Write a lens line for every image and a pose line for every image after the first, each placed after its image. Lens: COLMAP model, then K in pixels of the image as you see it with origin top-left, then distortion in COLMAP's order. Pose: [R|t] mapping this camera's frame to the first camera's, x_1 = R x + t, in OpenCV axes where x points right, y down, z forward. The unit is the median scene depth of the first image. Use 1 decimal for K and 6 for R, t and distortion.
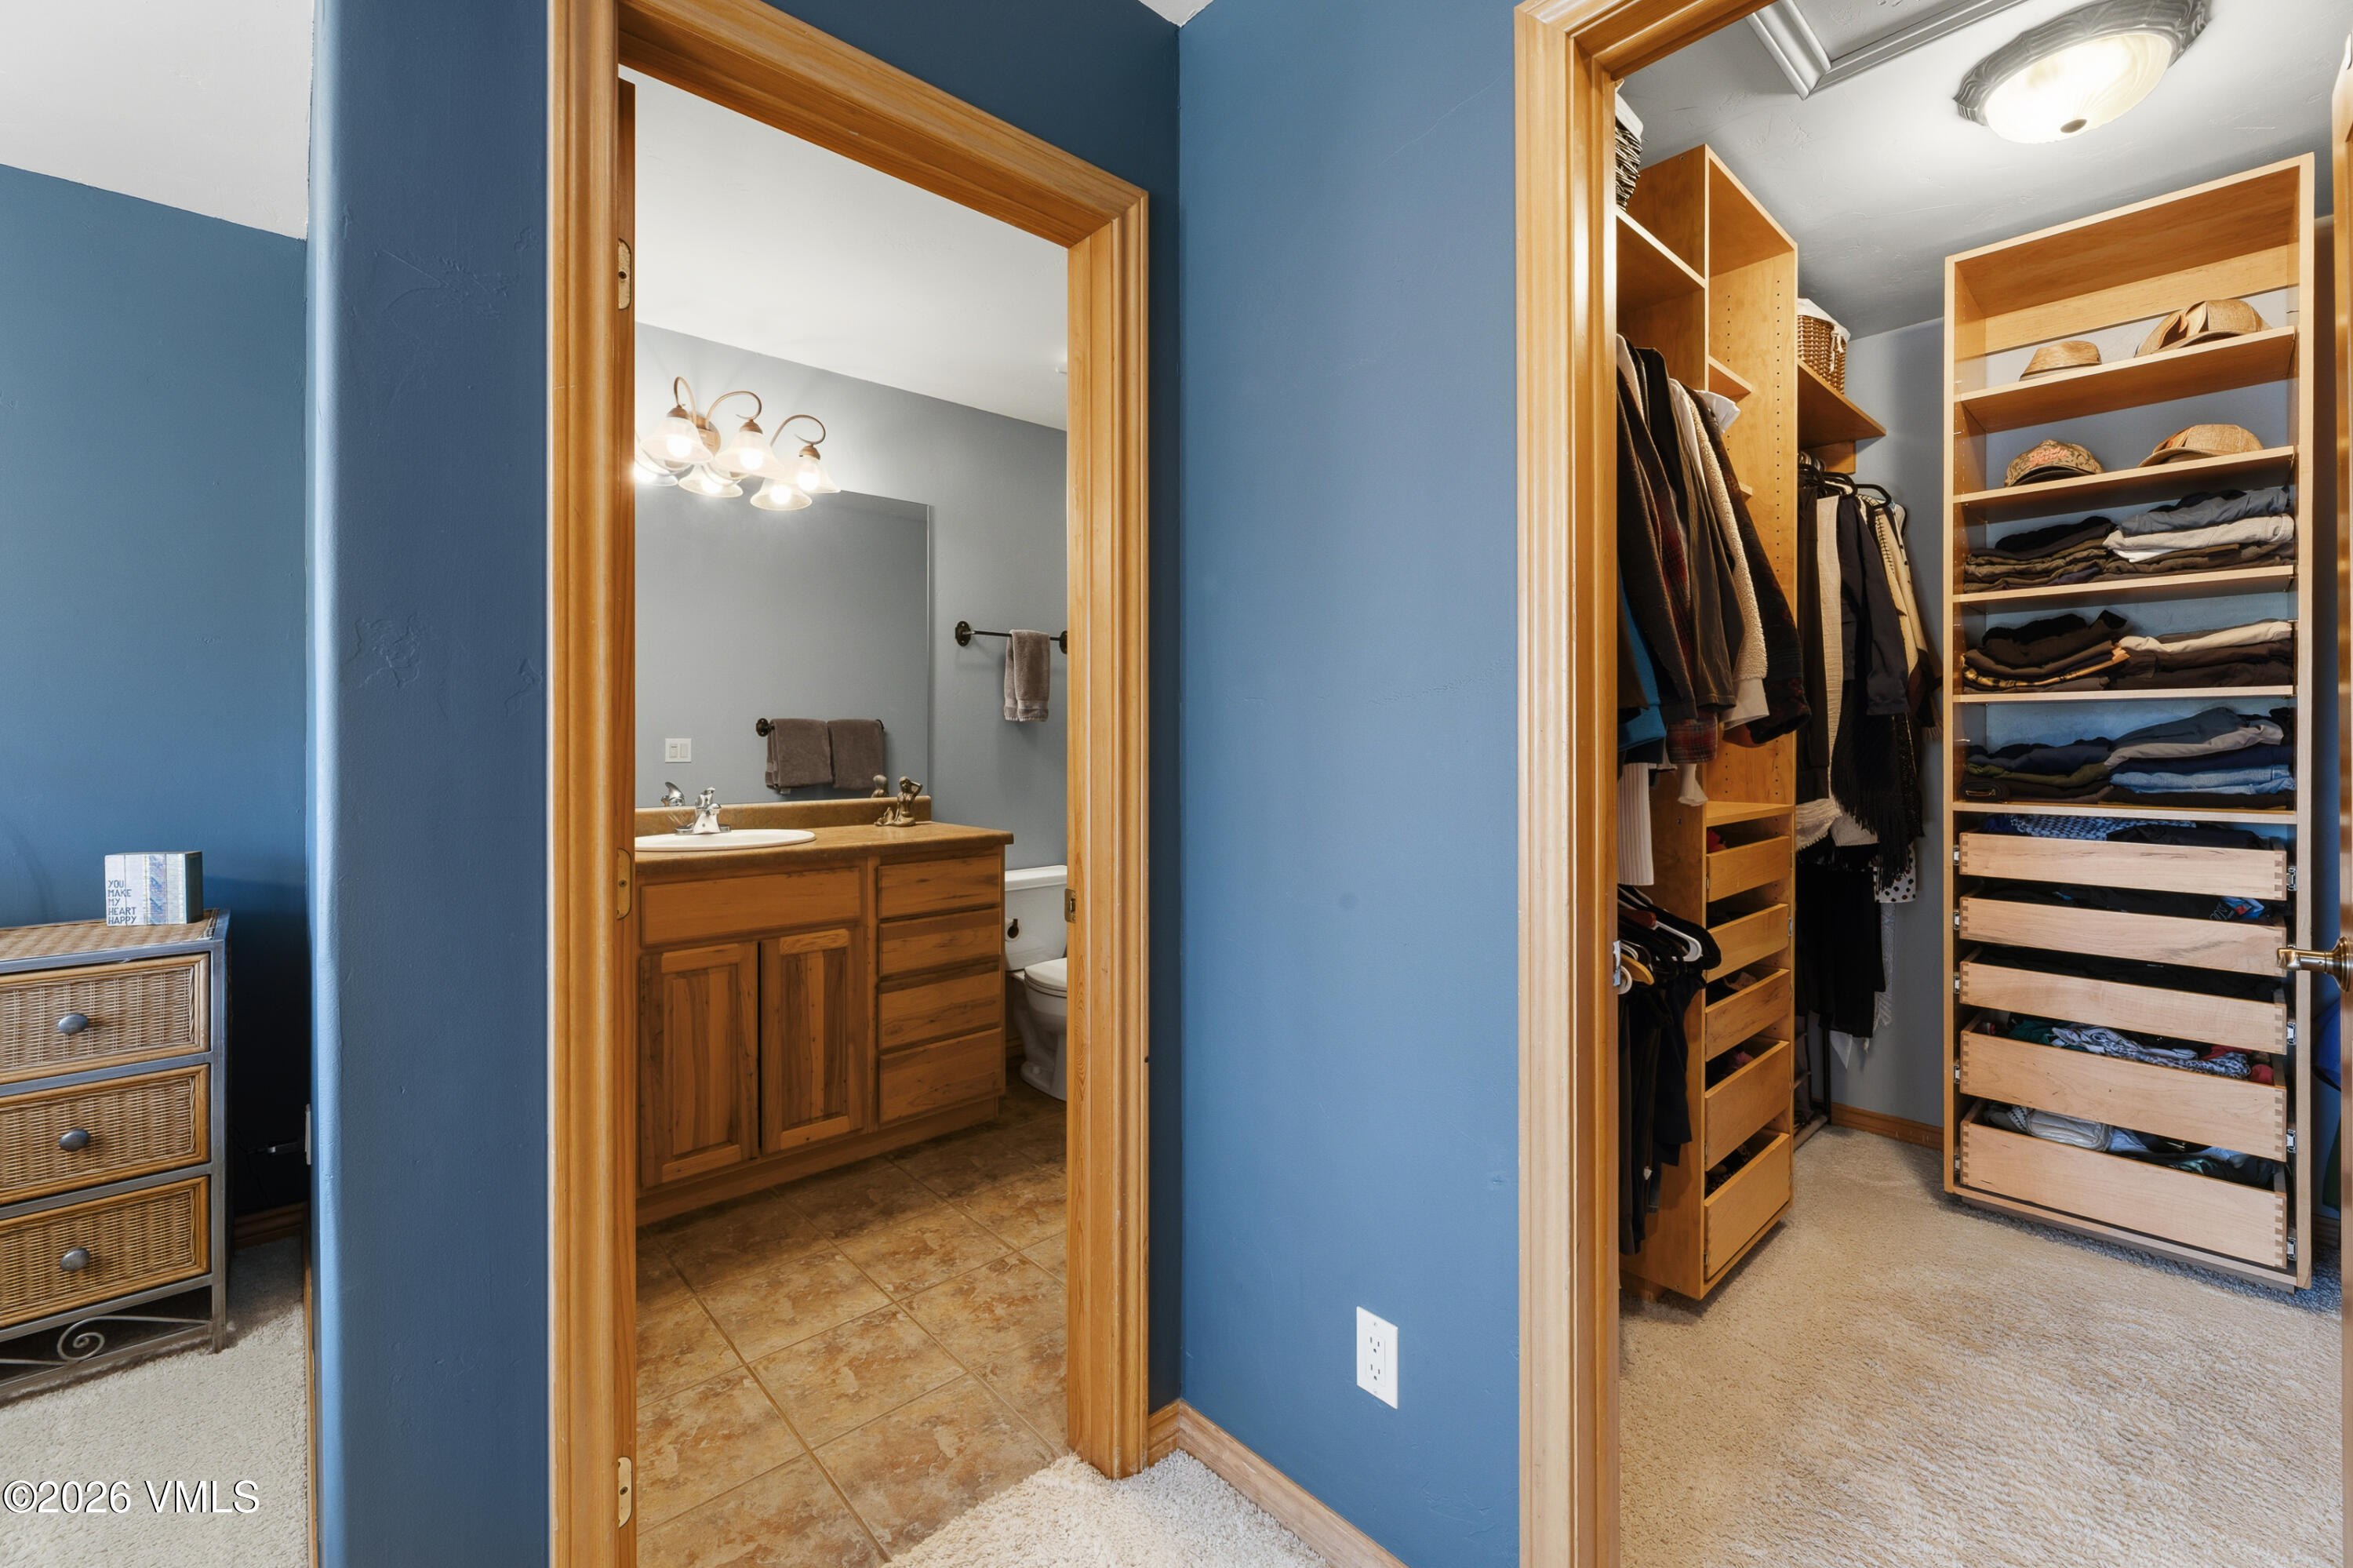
lens RADIAL K [[966.7, 0, 1166.2], [0, 966.7, 745.5], [0, 0, 1]] dist [-0.001194, -0.000563]
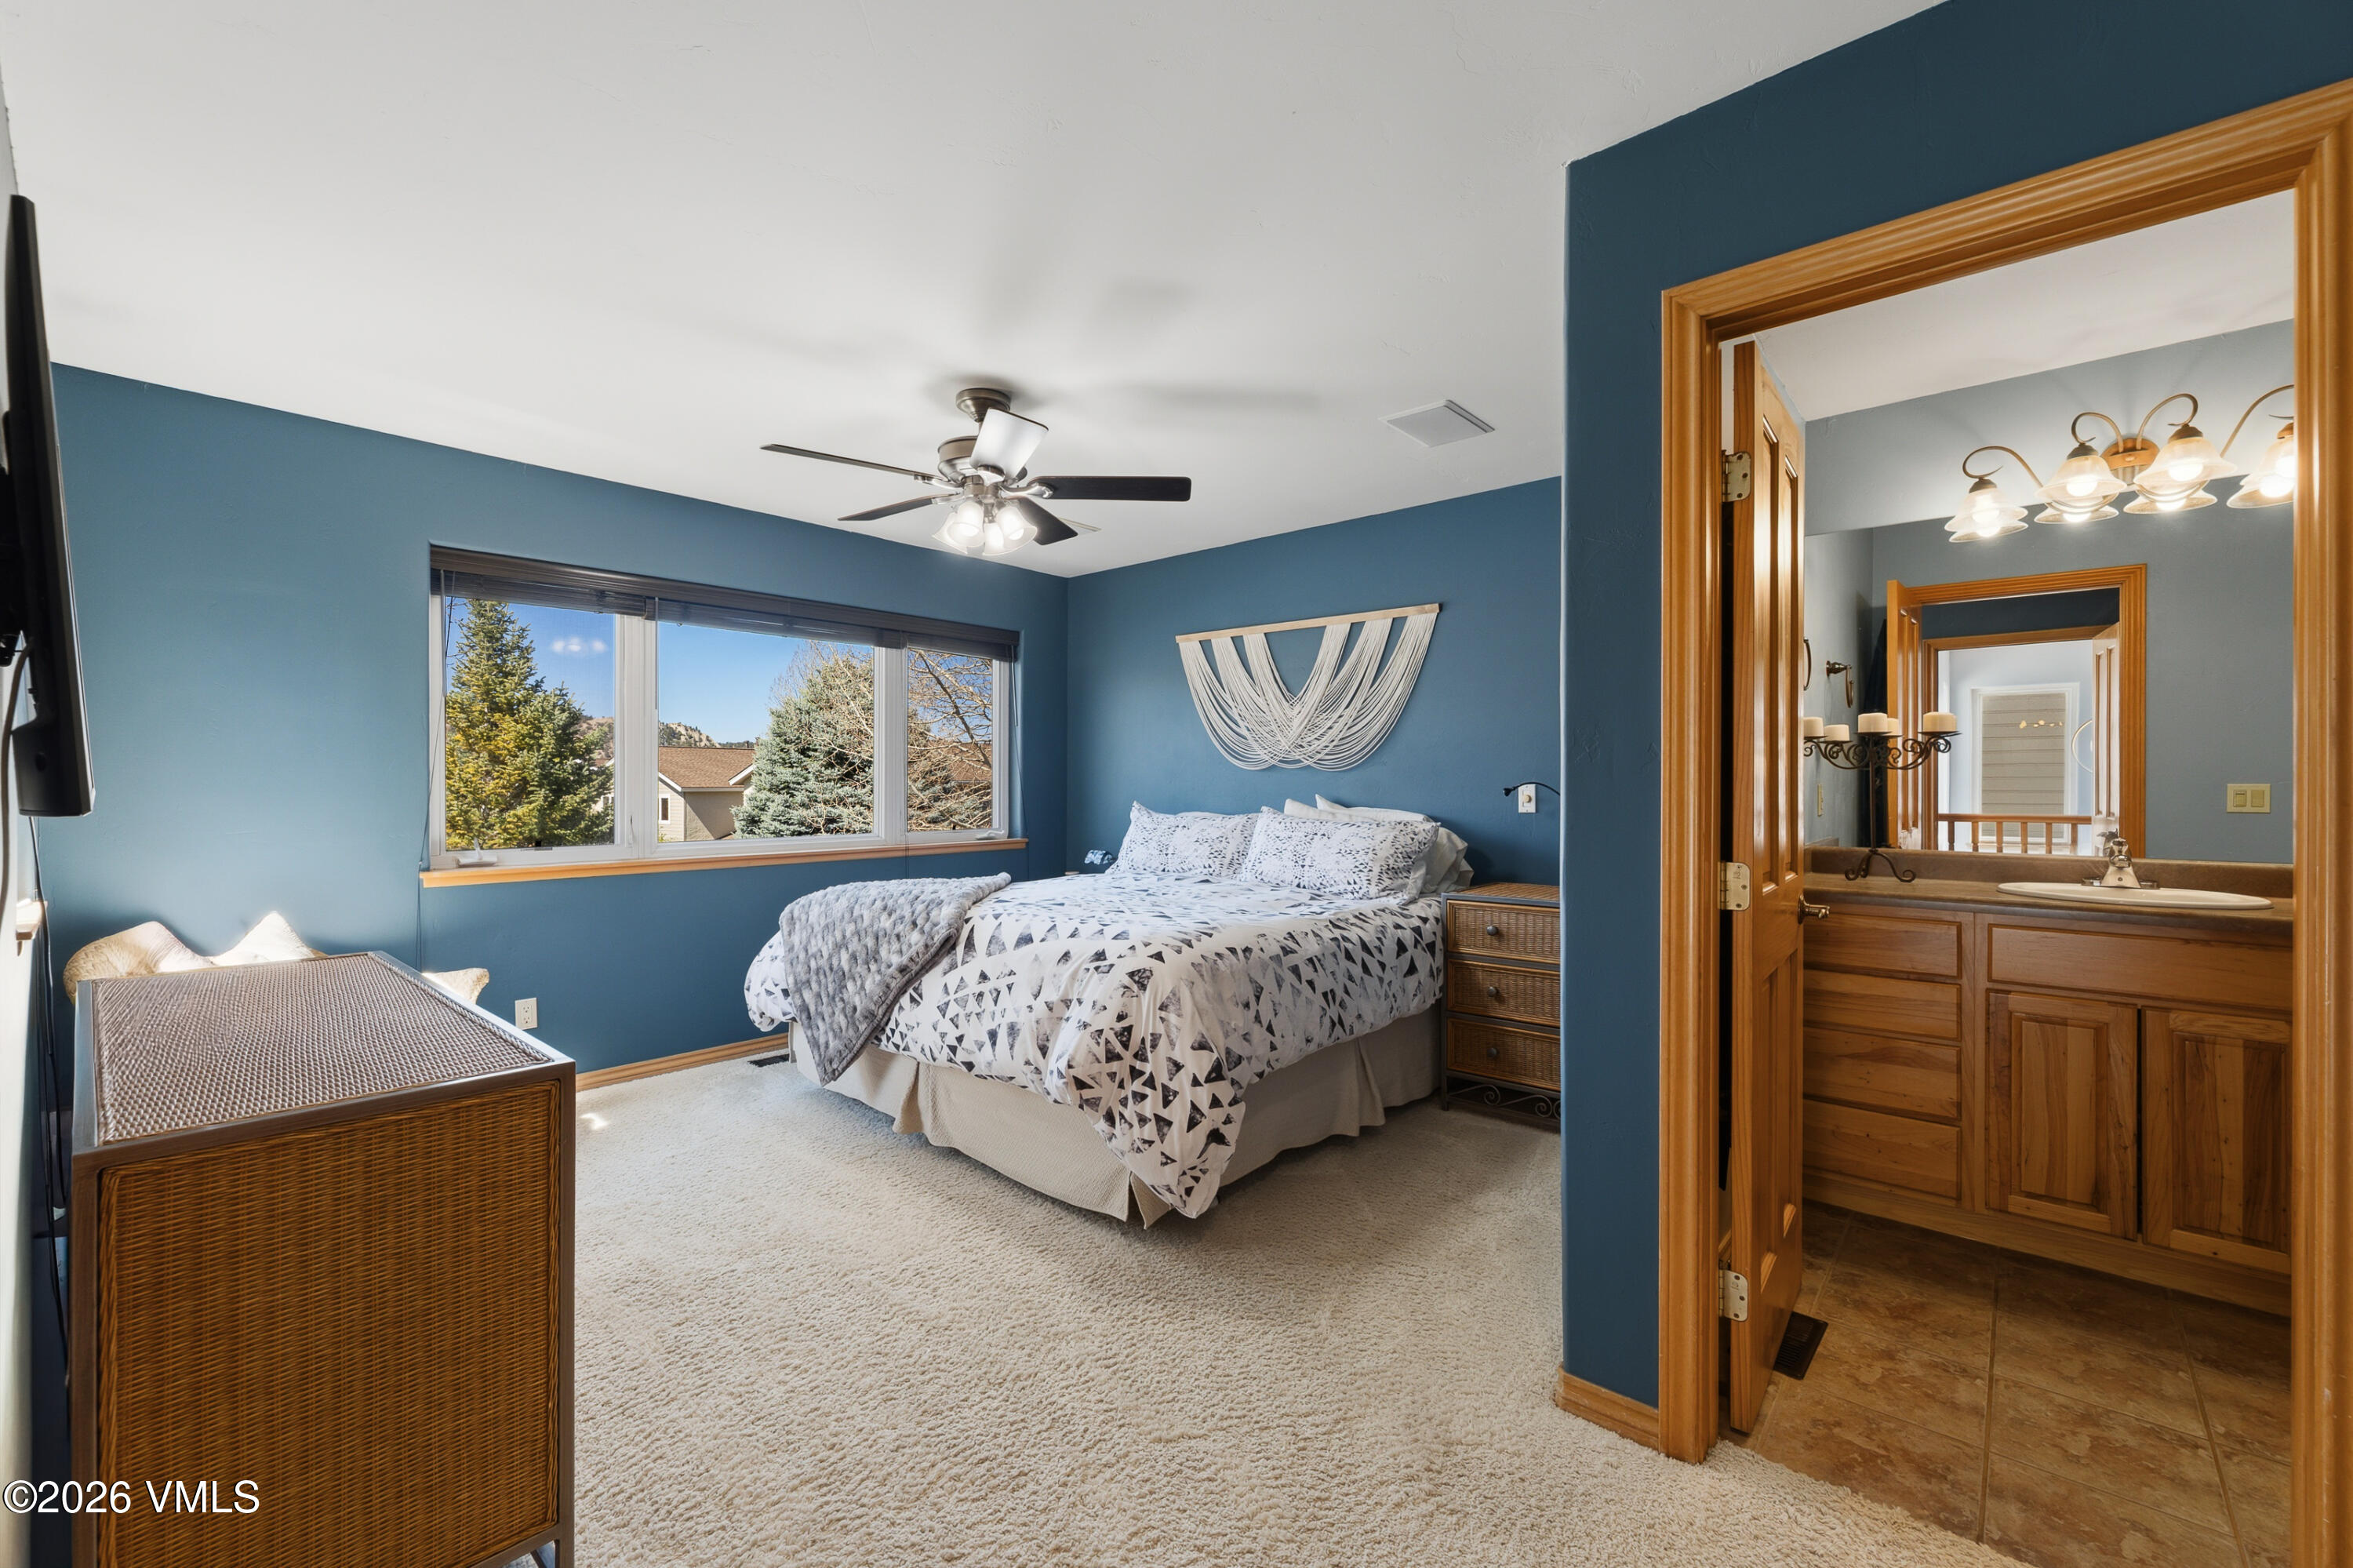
lens RADIAL K [[960.8, 0, 1167.1], [0, 960.8, 780.8], [0, 0, 1]] dist [-0.001338, -0.000272]
pose [[0.104061, -0.002079, -0.994569, 0.351357], [-0.004797, 0.999985, -0.002592, -0.005010], [0.994559, 0.005041, 0.104050, -0.014358]]
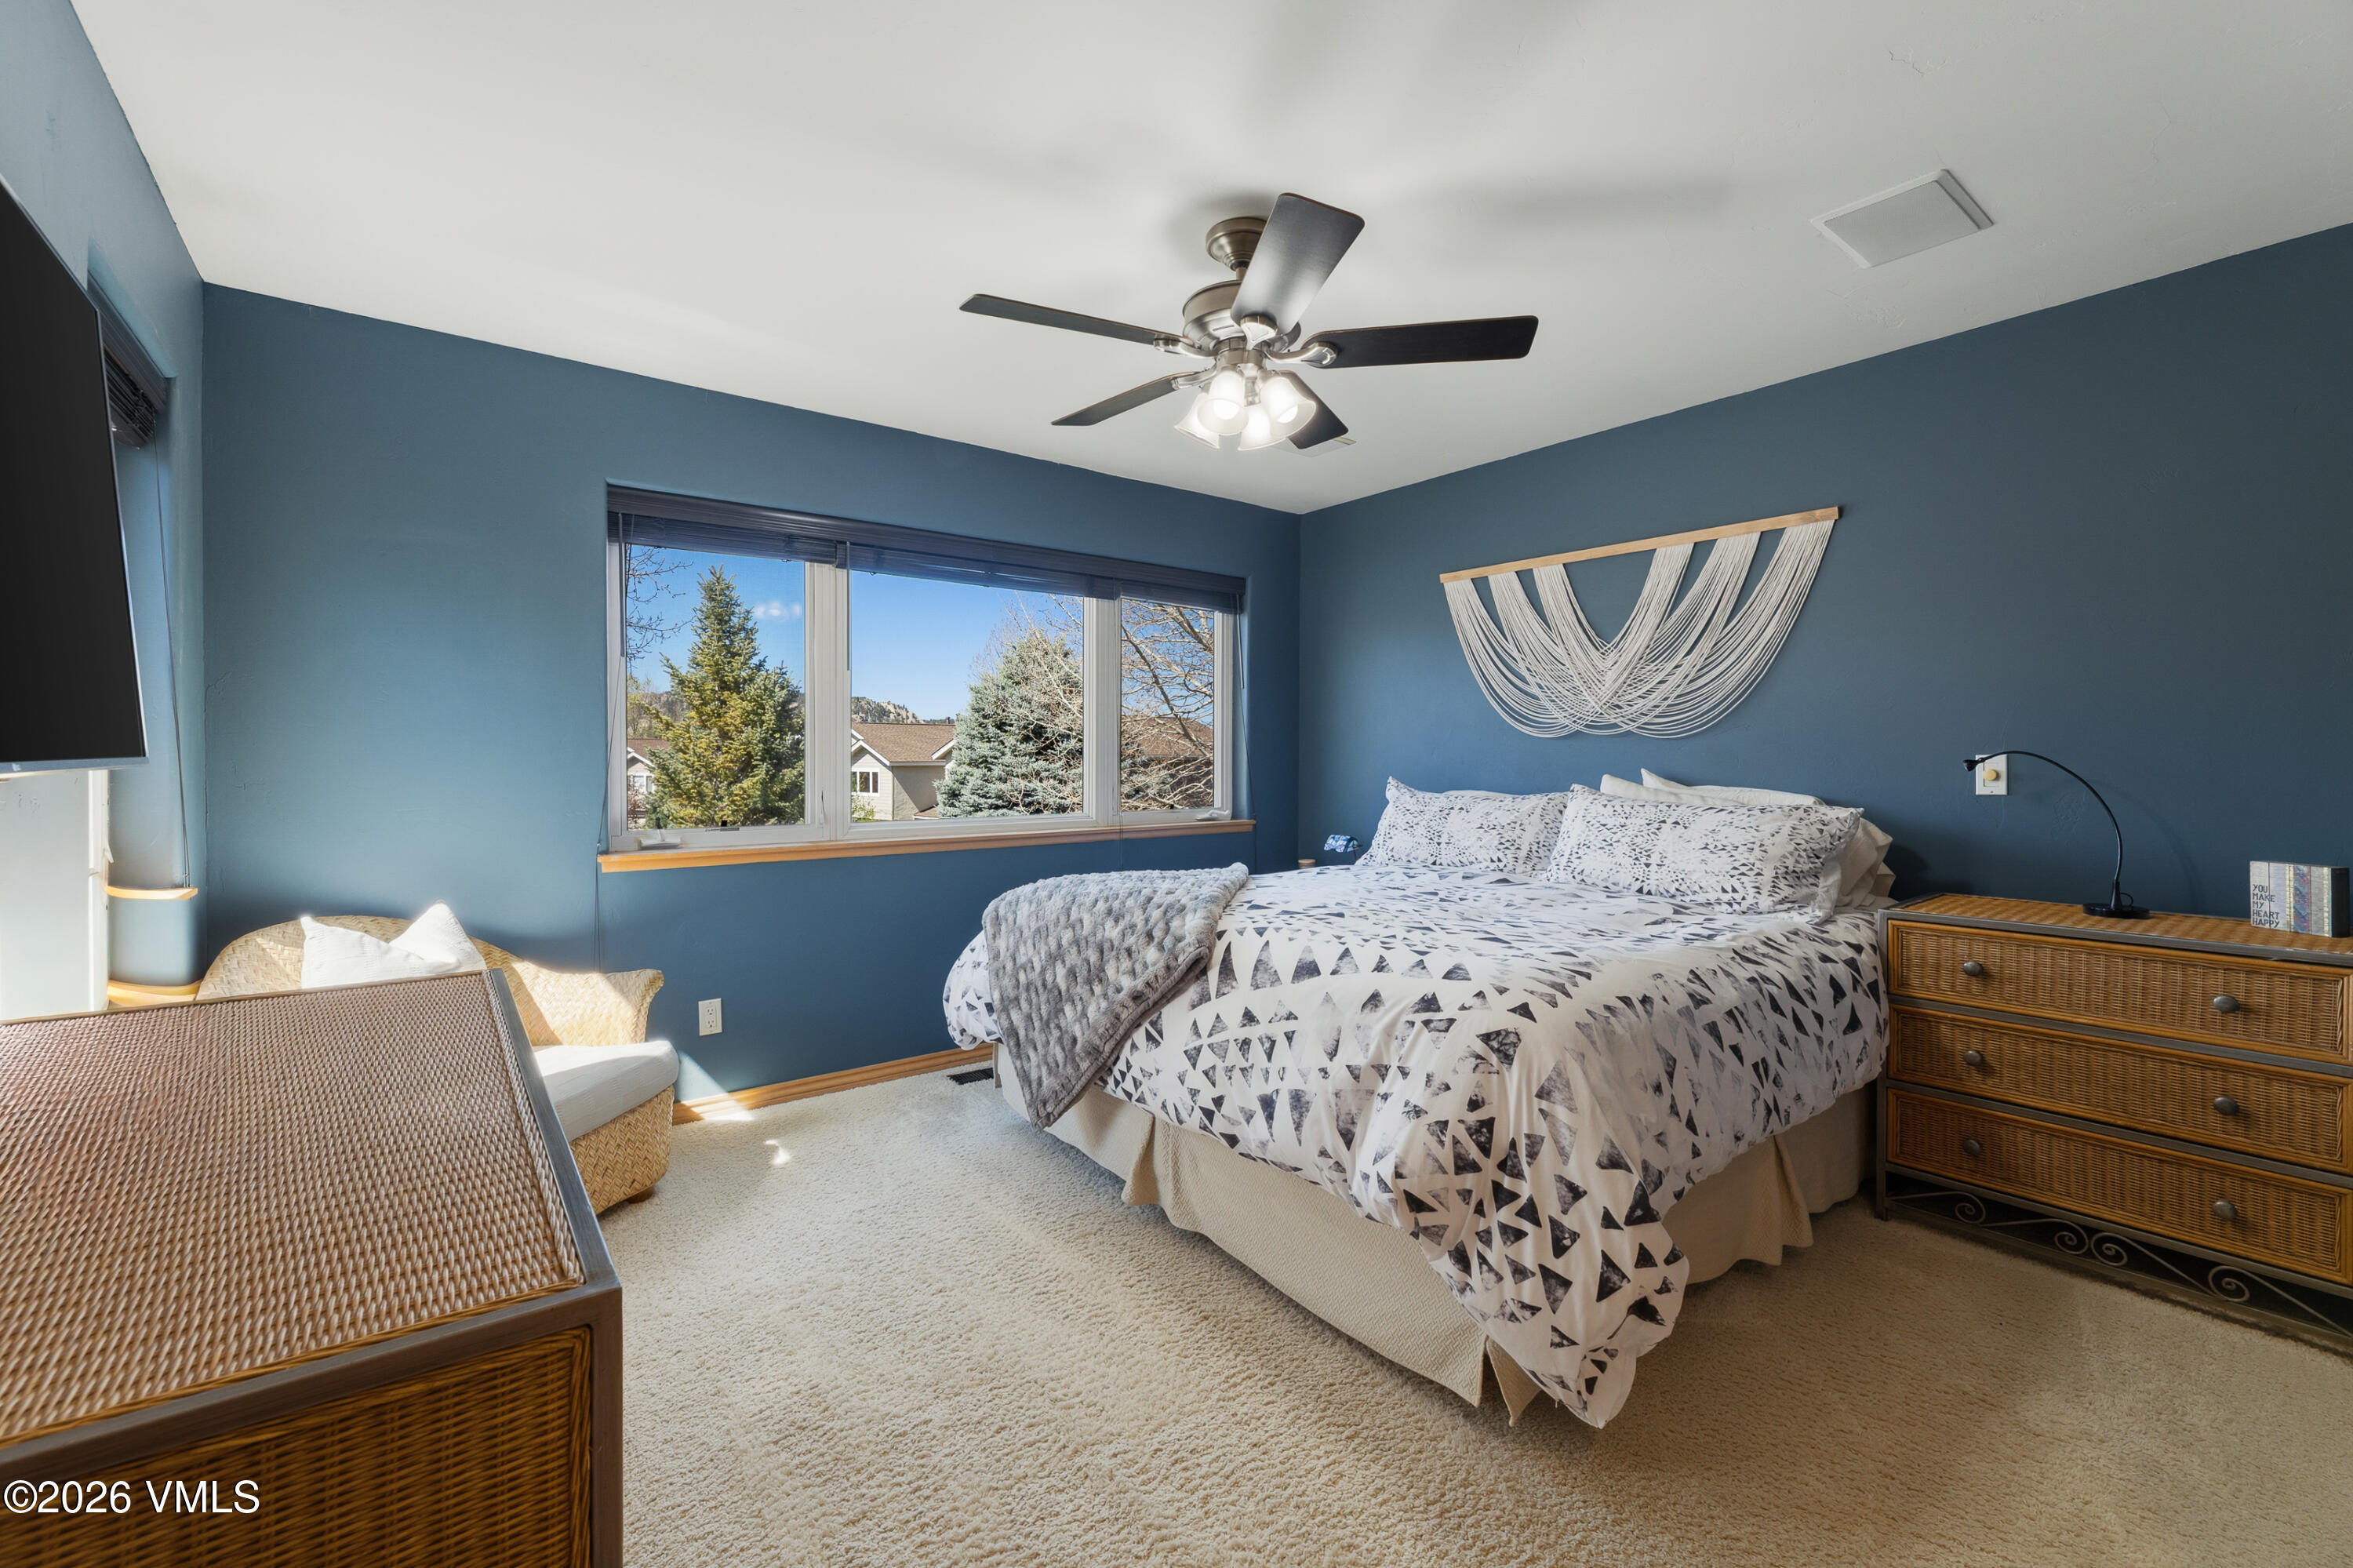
lens RADIAL K [[963.0, 0, 1171.1], [0, 963.0, 759.4], [0, 0, 1]] dist [-0.001420, -0.000474]
pose [[-0.080866, 0.002035, -0.996723, 0.067698], [-0.003997, 0.999989, 0.002366, -0.000330], [0.996717, 0.004175, -0.080857, -0.101074]]
